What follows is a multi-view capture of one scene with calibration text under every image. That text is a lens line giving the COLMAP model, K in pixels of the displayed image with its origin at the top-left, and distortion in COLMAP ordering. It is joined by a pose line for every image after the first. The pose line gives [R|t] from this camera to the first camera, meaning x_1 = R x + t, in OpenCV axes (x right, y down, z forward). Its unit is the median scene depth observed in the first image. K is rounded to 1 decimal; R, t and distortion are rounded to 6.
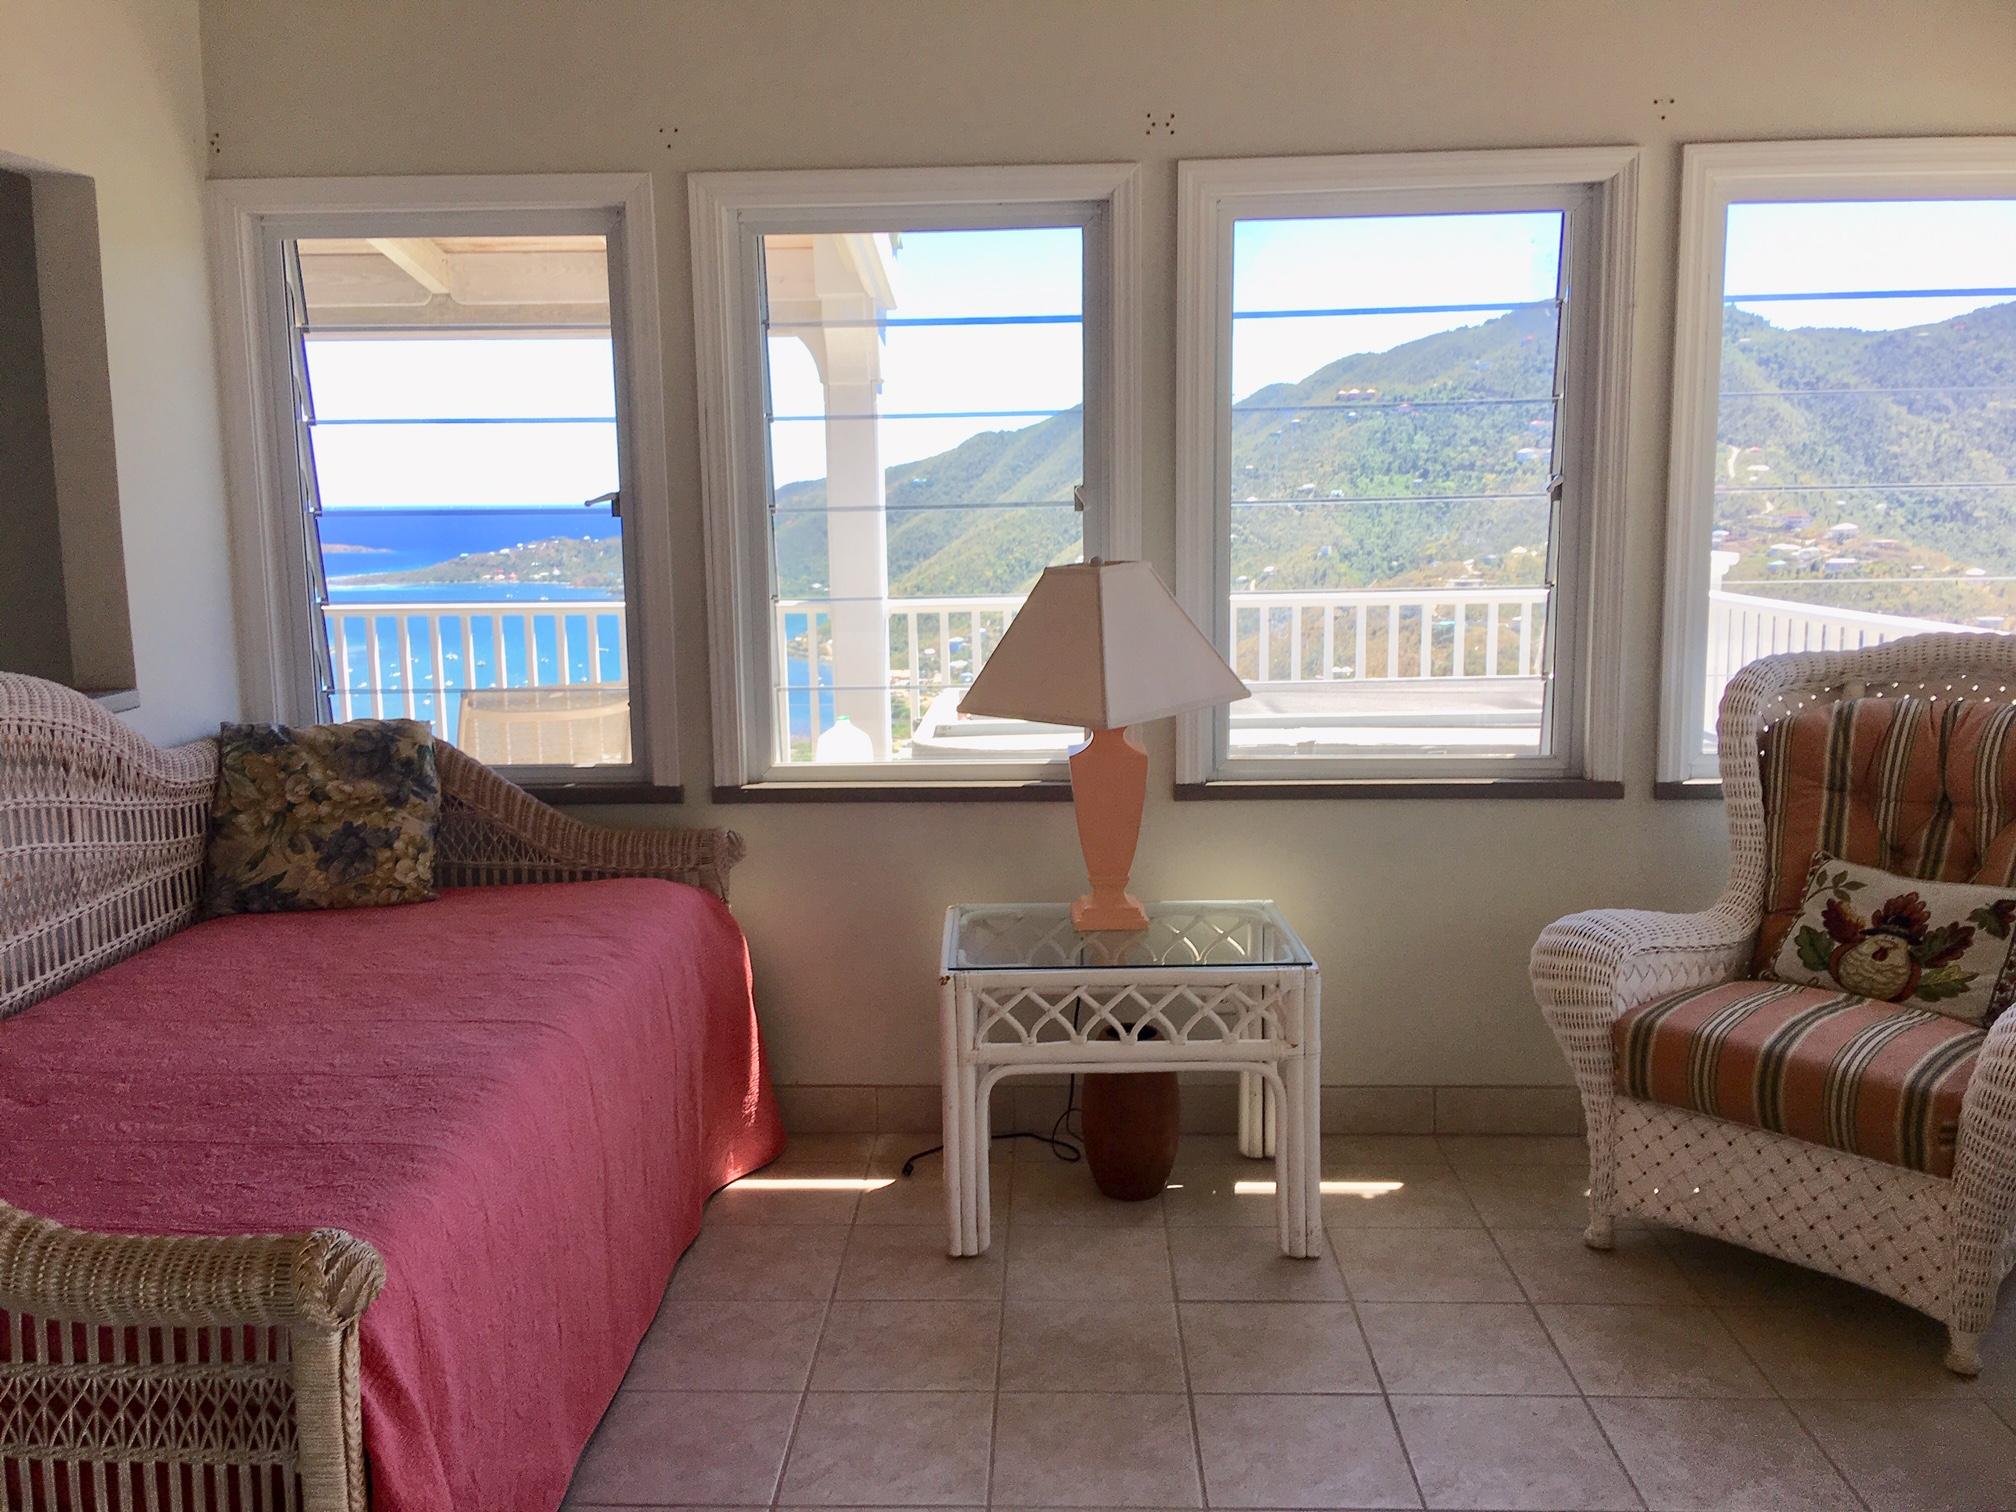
lens RADIAL K [[1702.7, 0, 1009.4], [0, 1702.7, 744.2], [0, 0, 1]] dist [0.131206, -0.186024]
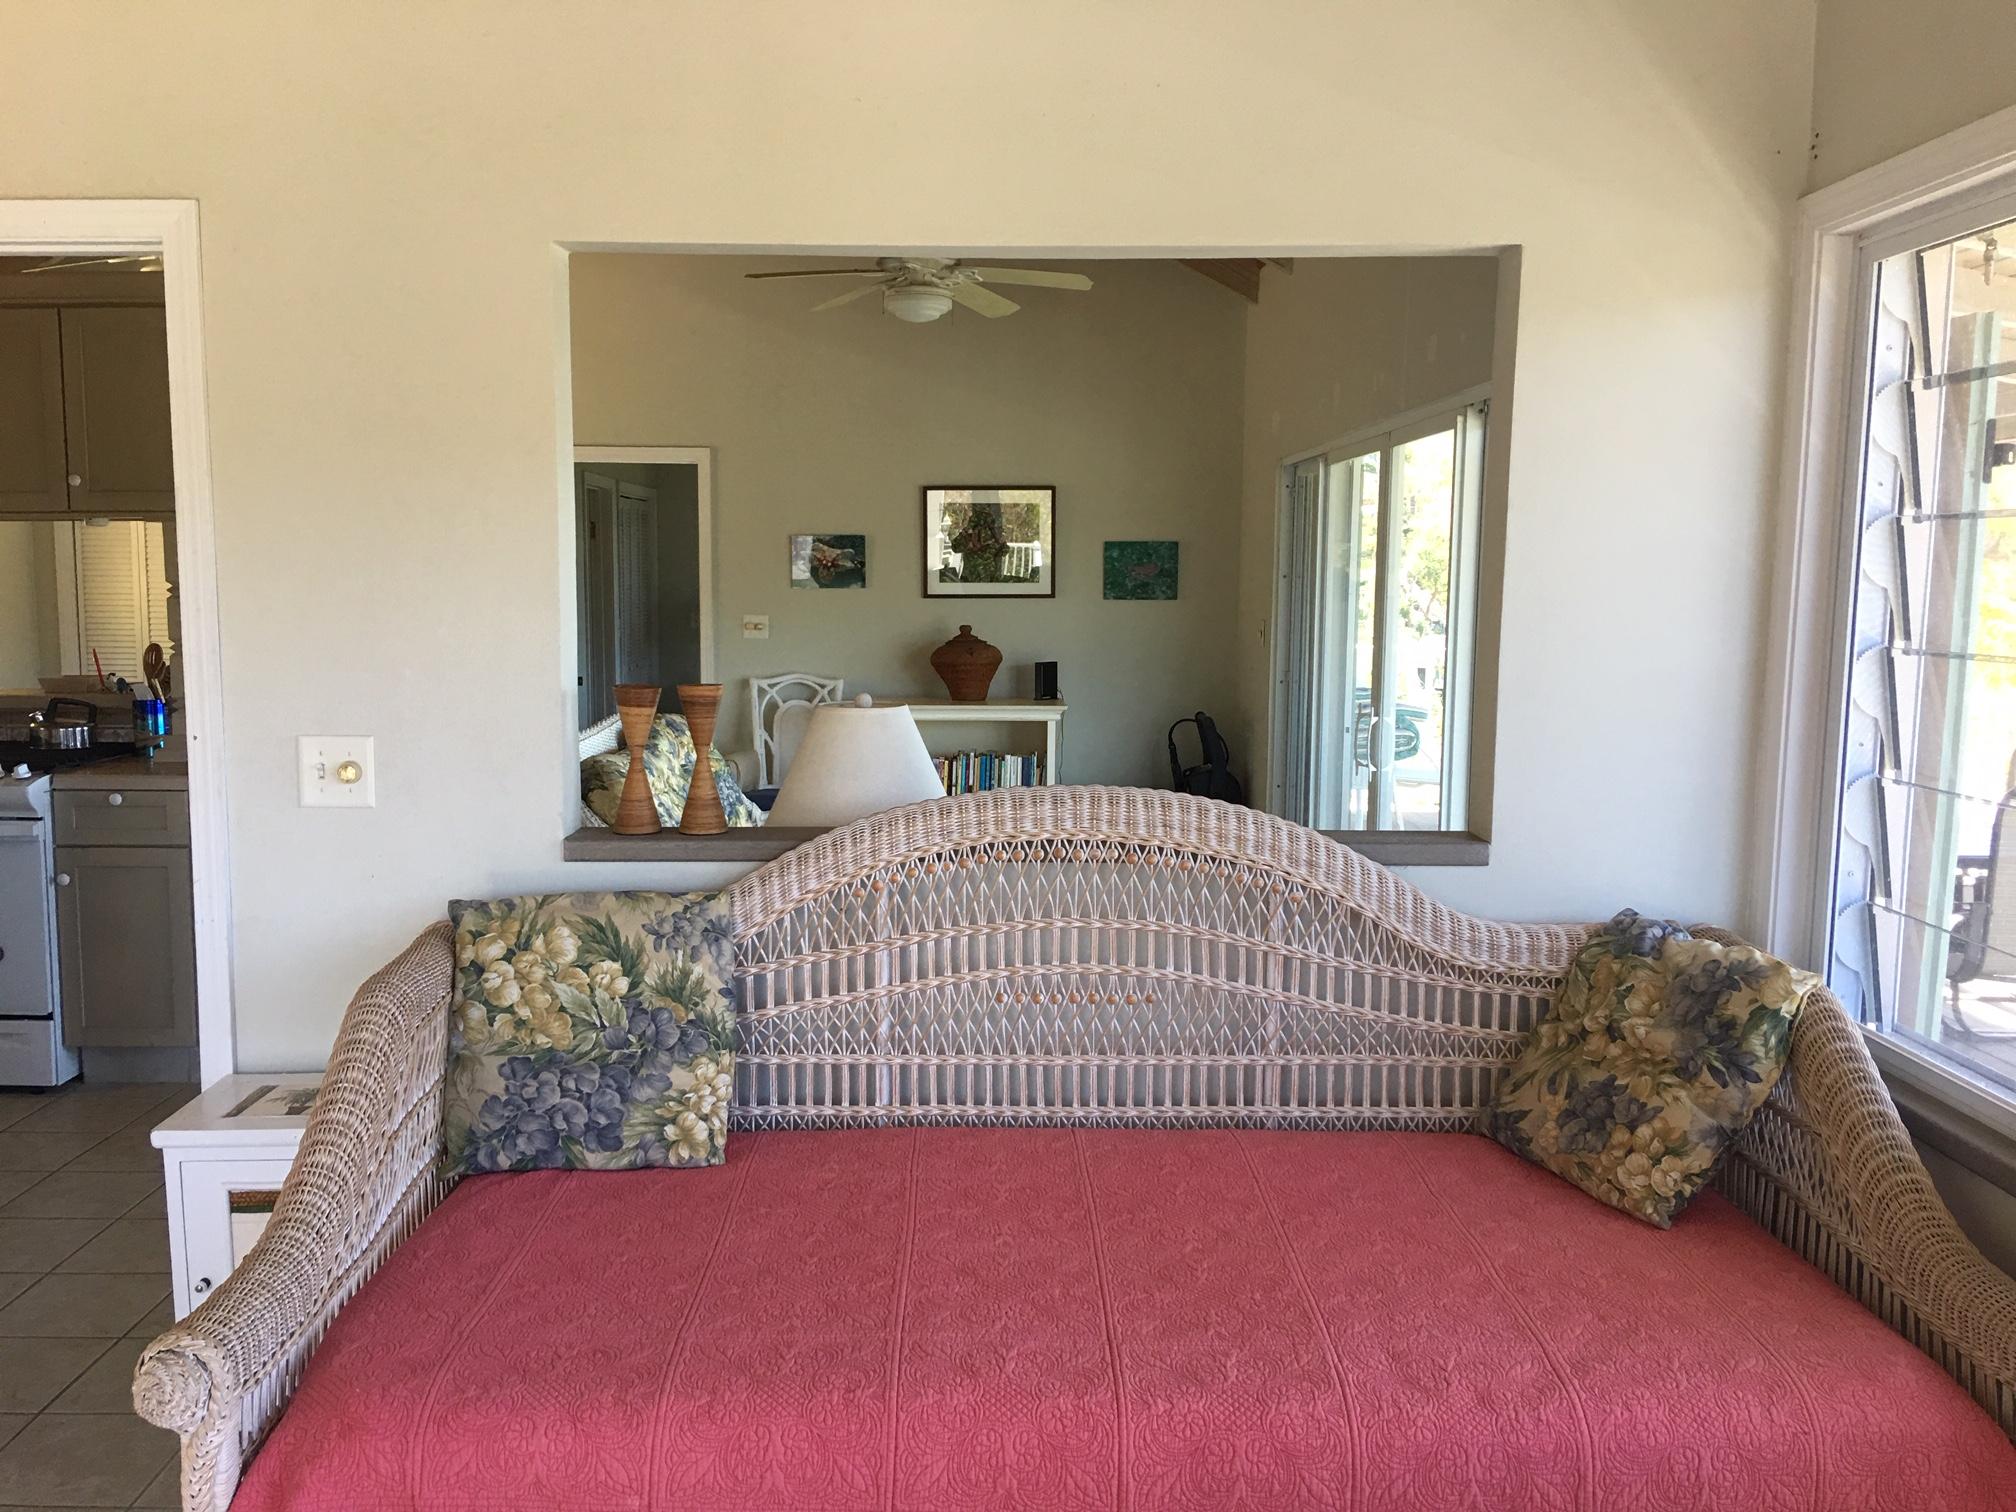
lens RADIAL K [[1702.7, 0, 1009.4], [0, 1702.7, 744.2], [0, 0, 1]] dist [0.131206, -0.186024]
pose [[0.043628, 0.116078, -0.992282, 0.303347], [-0.167222, 0.980063, 0.107296, -0.124959], [0.984953, 0.161251, 0.062169, 0.684193]]
